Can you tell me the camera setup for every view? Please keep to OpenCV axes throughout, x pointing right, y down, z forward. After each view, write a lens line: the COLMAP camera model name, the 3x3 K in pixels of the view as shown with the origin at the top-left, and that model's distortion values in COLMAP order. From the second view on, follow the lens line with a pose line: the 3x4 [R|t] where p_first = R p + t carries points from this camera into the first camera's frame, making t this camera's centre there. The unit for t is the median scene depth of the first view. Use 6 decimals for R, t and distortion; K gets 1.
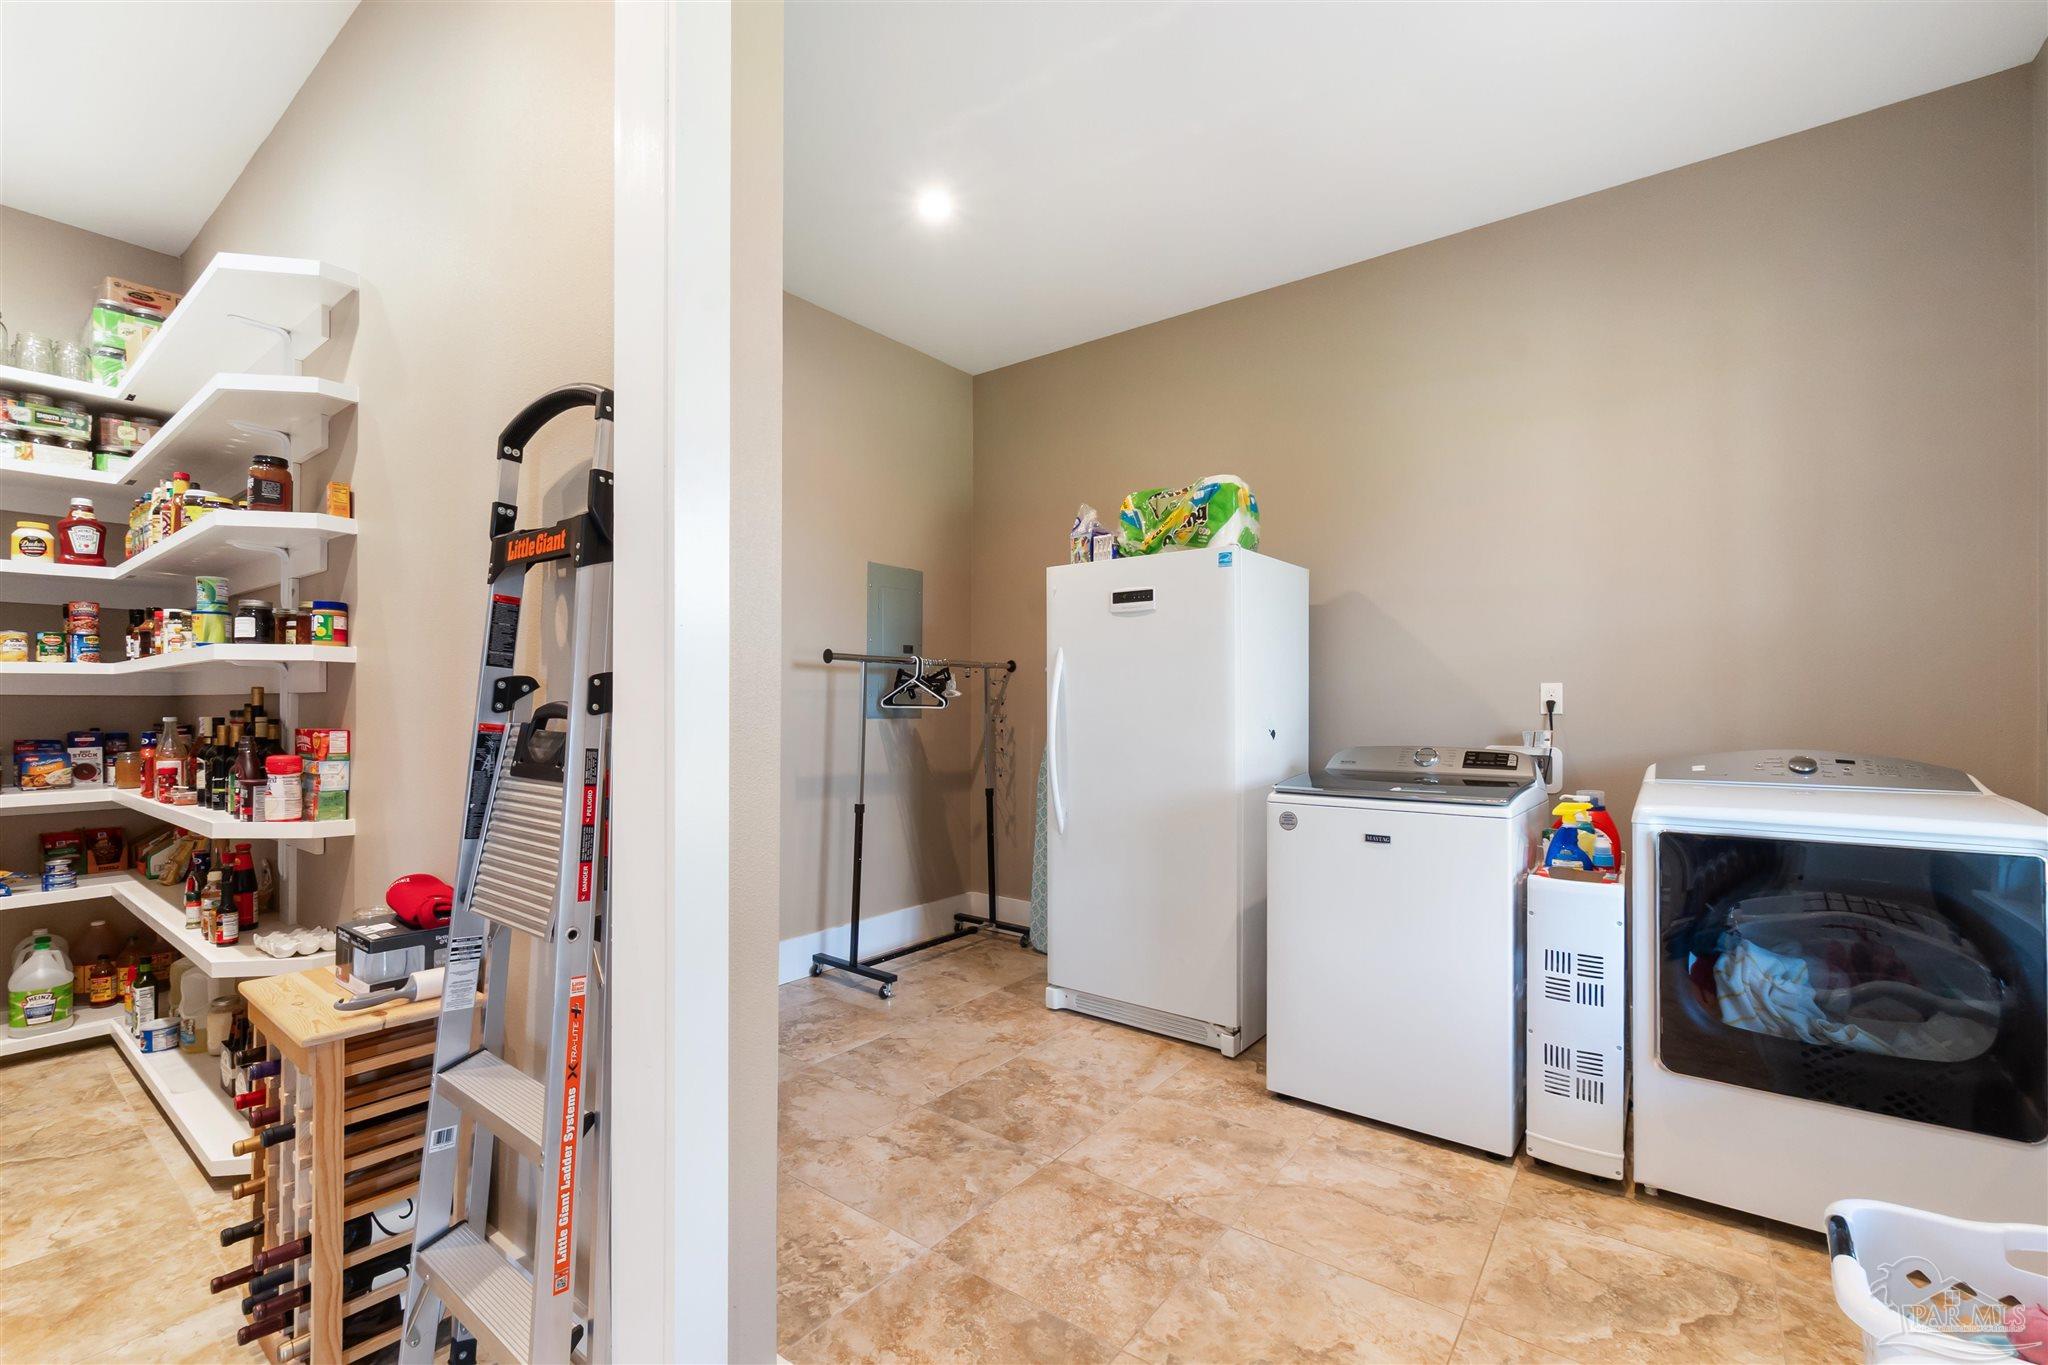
lens RADIAL K [[887.5, 0, 1017.1], [0, 887.5, 703.0], [0, 0, 1]] dist [-0.005259, 0.000420]
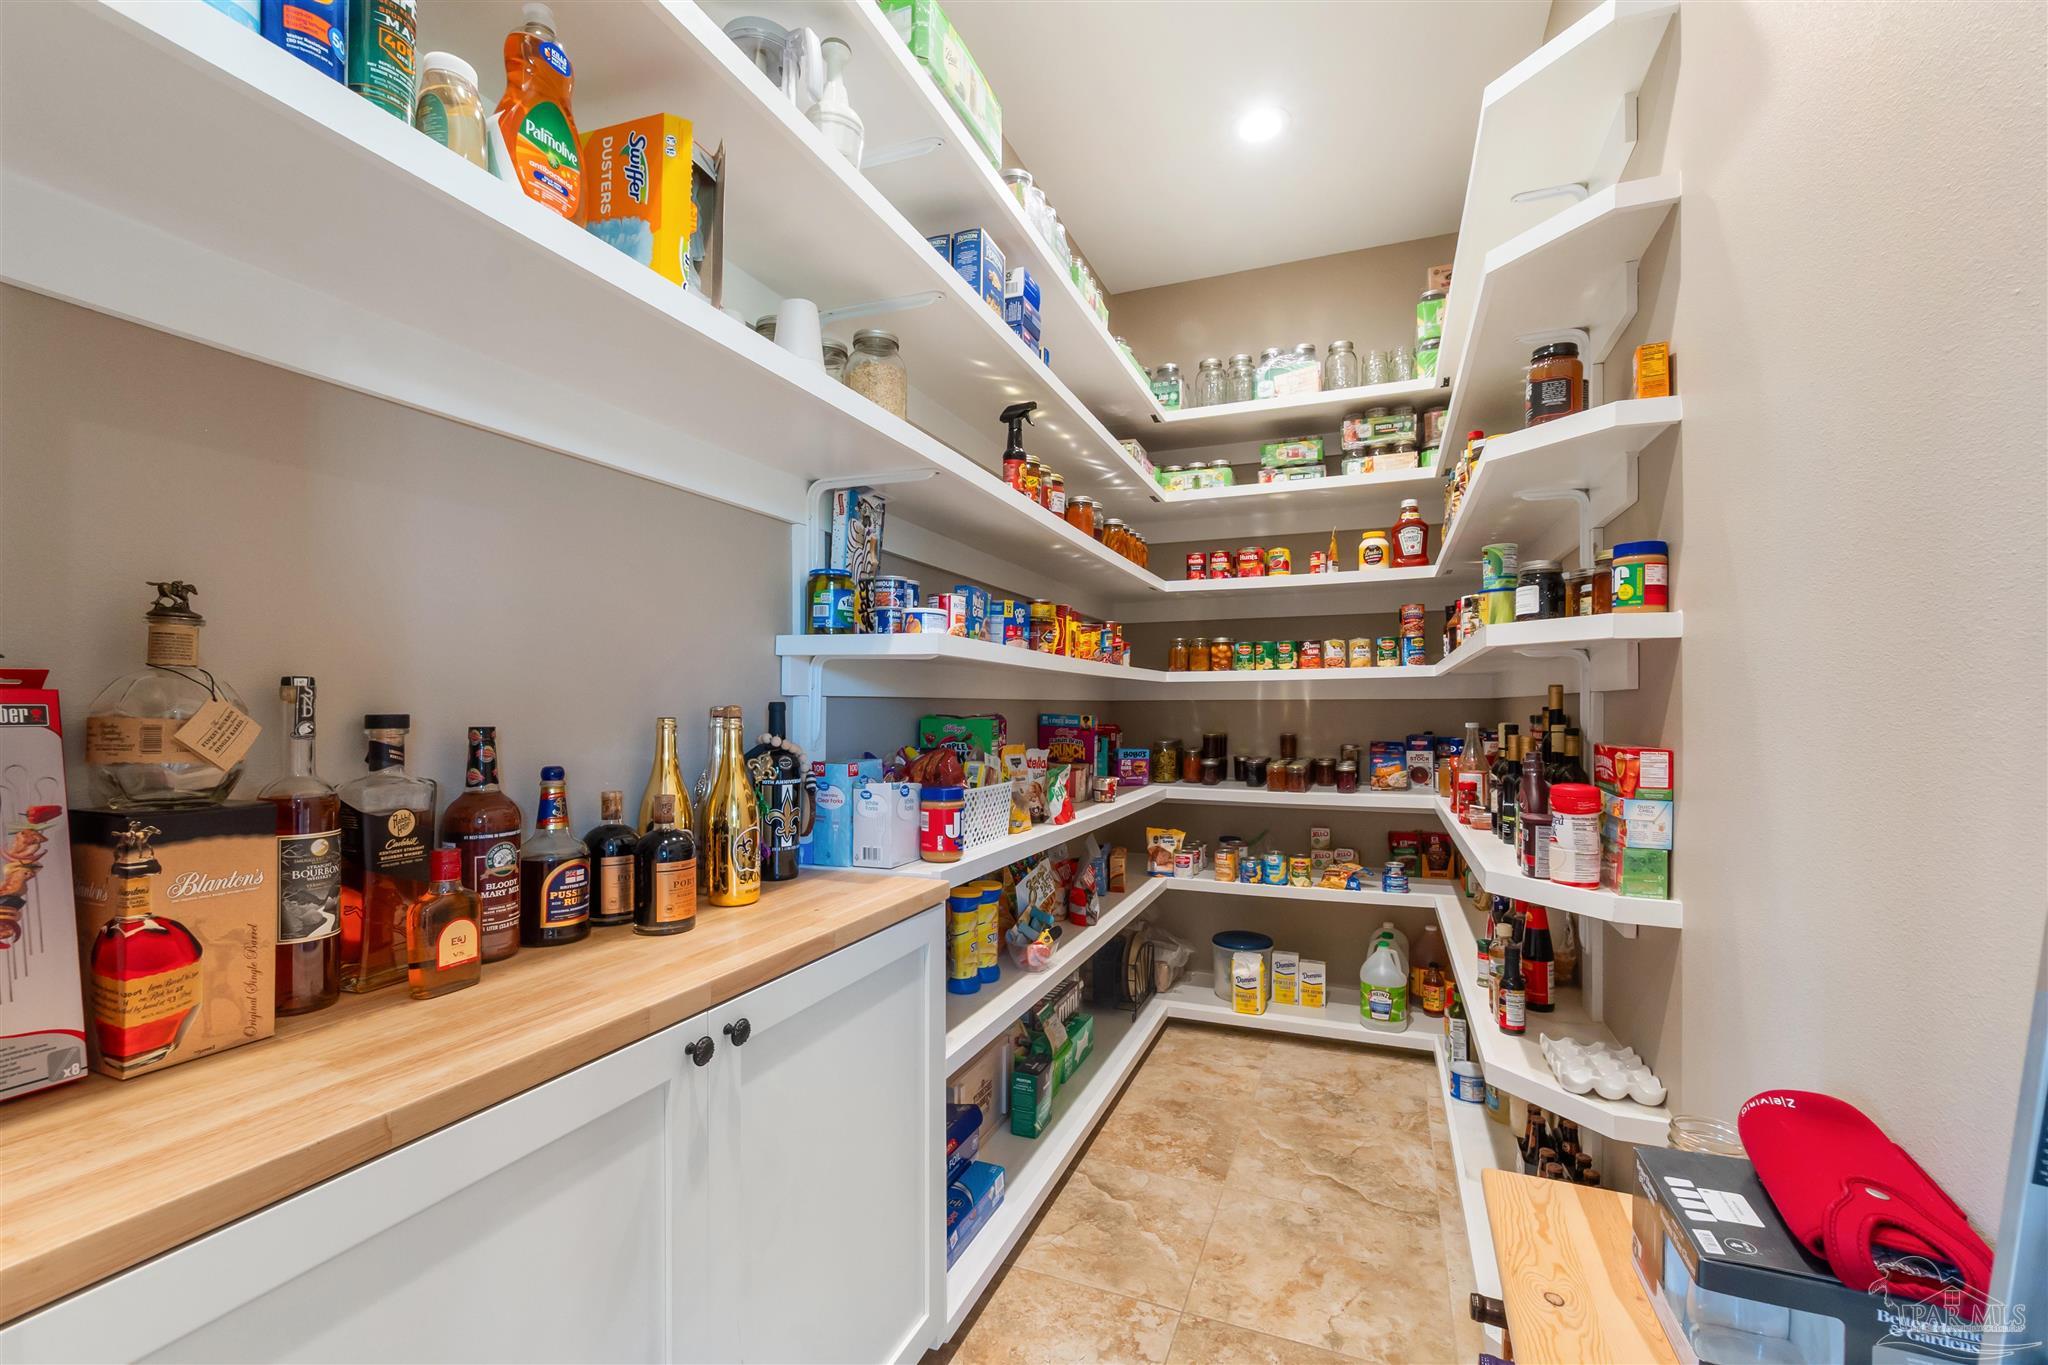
lens RADIAL K [[878.3, 0, 1014.9], [0, 878.3, 700.5], [0, 0, 1]] dist [-0.002485, 0.000158]
pose [[0.259509, -0.008137, -0.965706, -0.280071], [0.000630, 0.999966, -0.008257, 0.001168], [0.965740, 0.001534, 0.259506, 0.393644]]
